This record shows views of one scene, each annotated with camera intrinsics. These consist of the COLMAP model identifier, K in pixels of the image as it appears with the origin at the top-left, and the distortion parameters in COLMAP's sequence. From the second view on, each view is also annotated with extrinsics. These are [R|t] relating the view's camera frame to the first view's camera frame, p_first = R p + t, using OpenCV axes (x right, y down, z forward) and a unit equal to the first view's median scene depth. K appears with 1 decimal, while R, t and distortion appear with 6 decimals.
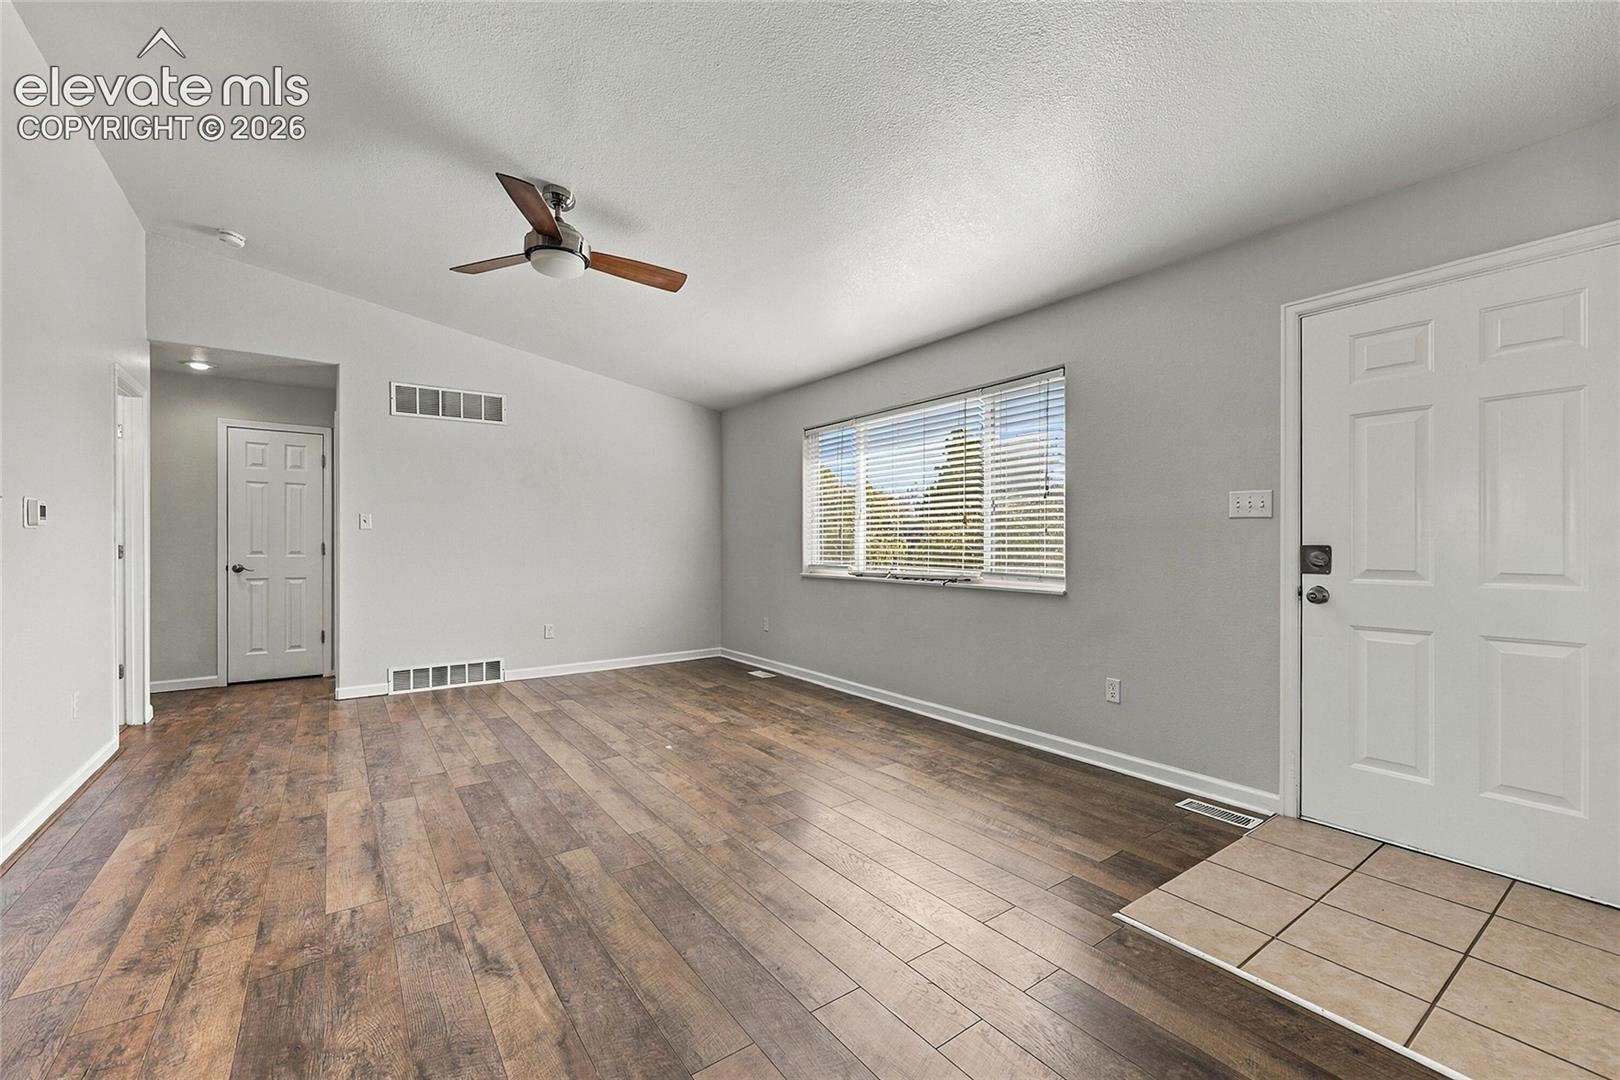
lens RADIAL K [[661.7, 0, 809.6], [0, 661.7, 547.4], [0, 0, 1]] dist [-0.001161, -0.000291]
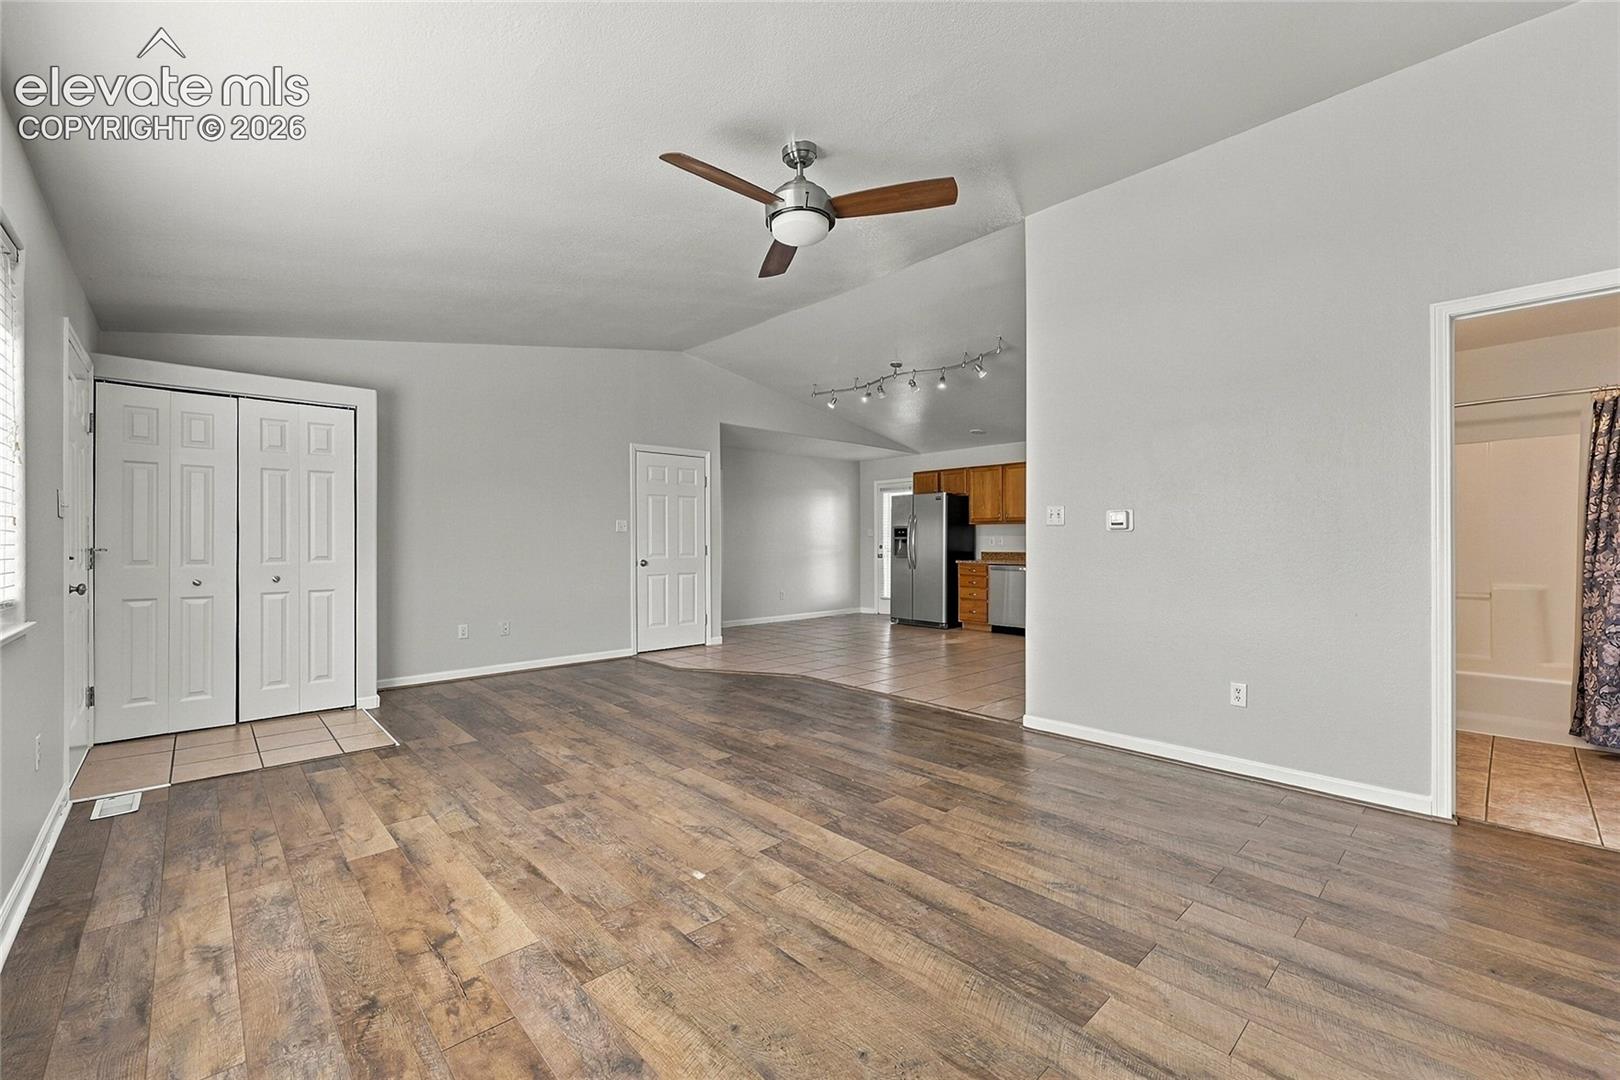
lens RADIAL K [[661.7, 0, 803.8], [0, 661.7, 536.8], [0, 0, 1]] dist [-0.001161, -0.000291]
pose [[-0.992958, -0.001126, -0.118462, -0.296420], [-0.000925, 0.999998, -0.001752, -0.012551], [0.118463, -0.001630, -0.992957, 2.007023]]
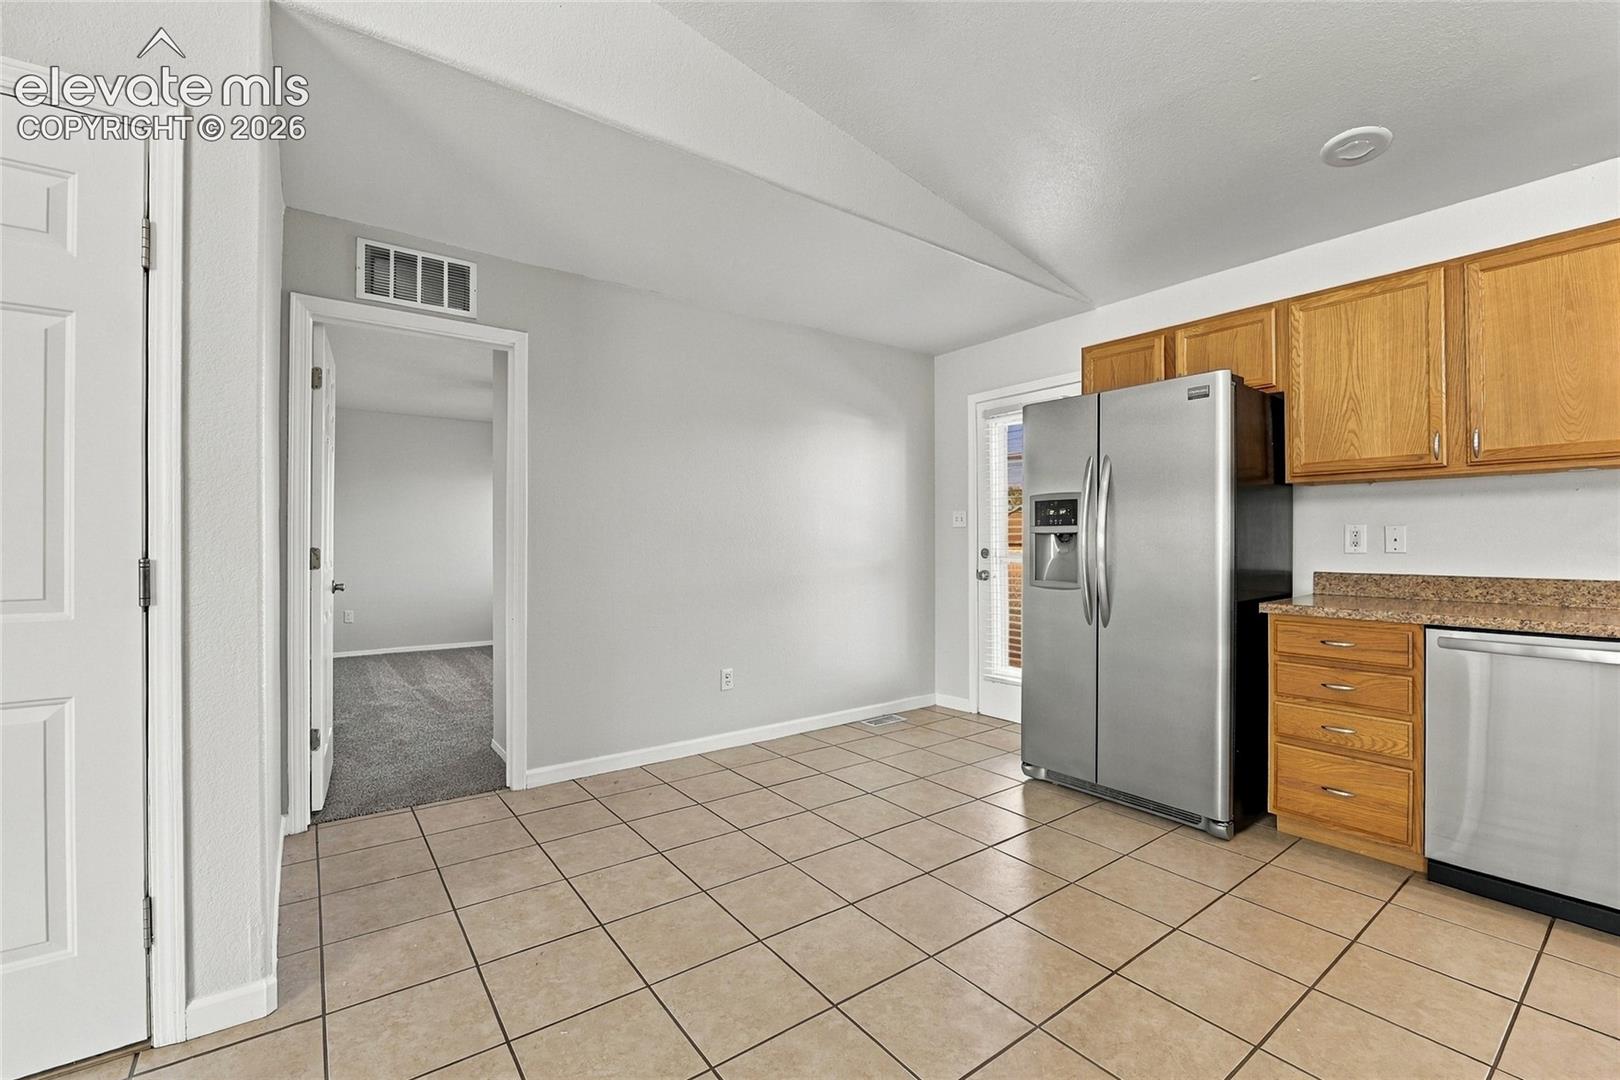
lens RADIAL K [[685.1, 0, 810.1], [0, 685.1, 539.5], [0, 0, 1]] dist [-0.016185, -0.000203]
pose [[-0.999919, 0.000061, -0.012751, -0.711993], [0.000056, 1.000000, 0.000393, 0.002825], [0.012751, 0.000392, -0.999919, 0.077874]]
